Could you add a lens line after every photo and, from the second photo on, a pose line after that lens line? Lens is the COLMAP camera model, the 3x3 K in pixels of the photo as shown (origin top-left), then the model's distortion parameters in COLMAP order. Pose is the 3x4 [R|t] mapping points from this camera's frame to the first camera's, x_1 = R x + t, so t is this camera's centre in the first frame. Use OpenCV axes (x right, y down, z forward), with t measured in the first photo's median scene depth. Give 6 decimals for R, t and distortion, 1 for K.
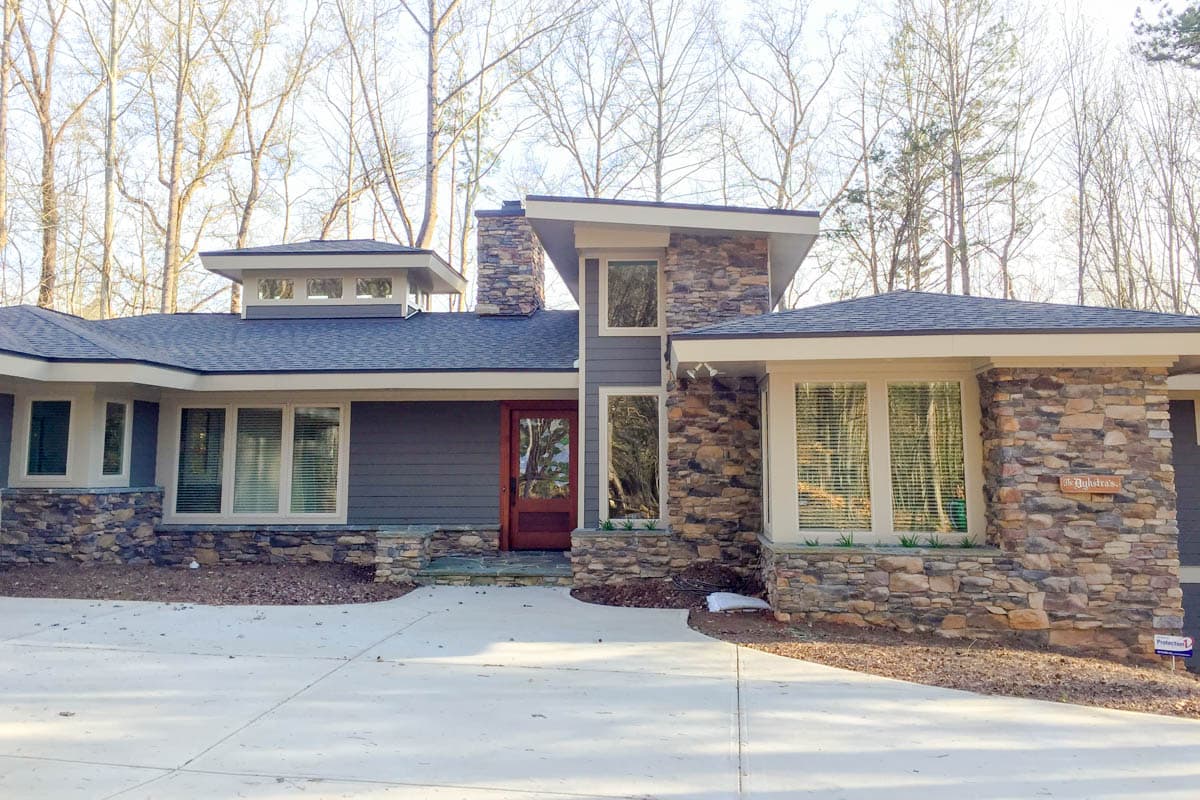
lens RADIAL K [[1009.5, 0, 594.0], [0, 1009.5, 339.7], [0, 0, 1]] dist [0.080611, -0.091664]
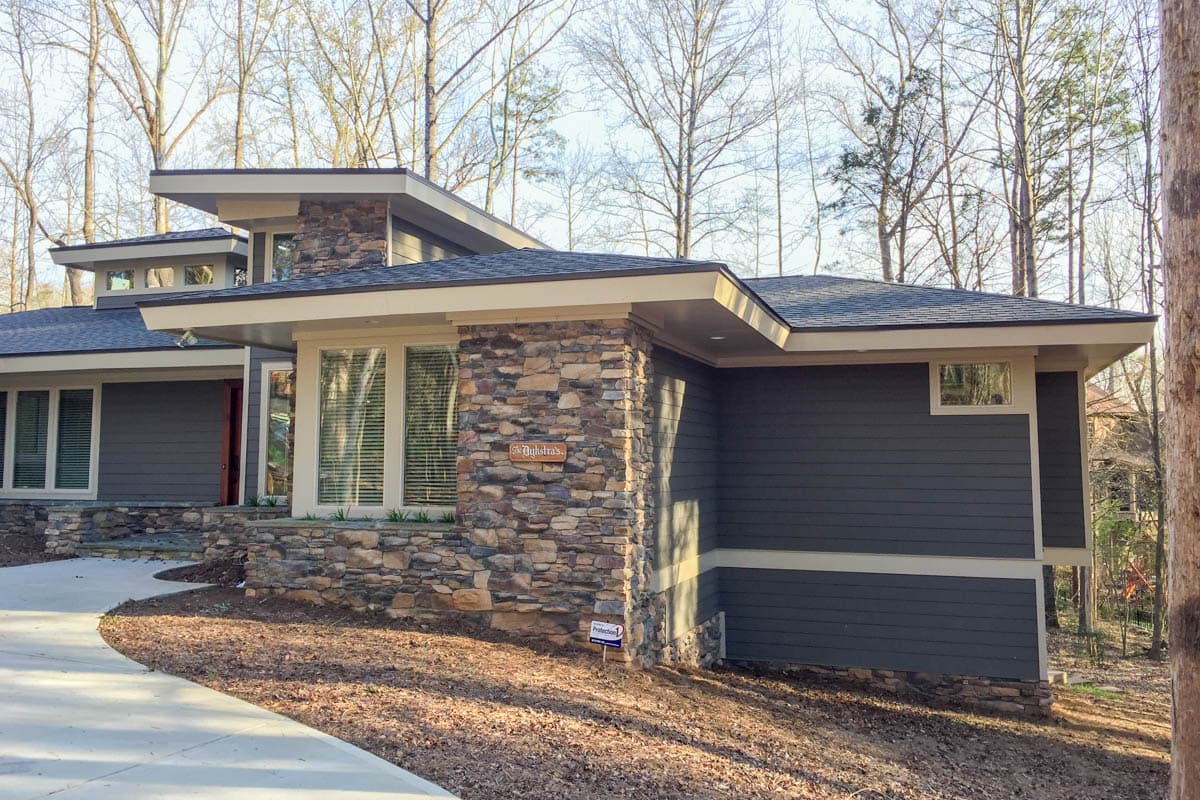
lens RADIAL K [[1009.5, 0, 582.2], [0, 1009.5, 377.2], [0, 0, 1]] dist [0.080611, -0.091664]
pose [[0.968069, -0.019855, -0.249897, 0.736188], [0.030696, 0.998746, 0.039561, 0.041404], [0.248798, -0.045969, 0.967464, 0.156444]]
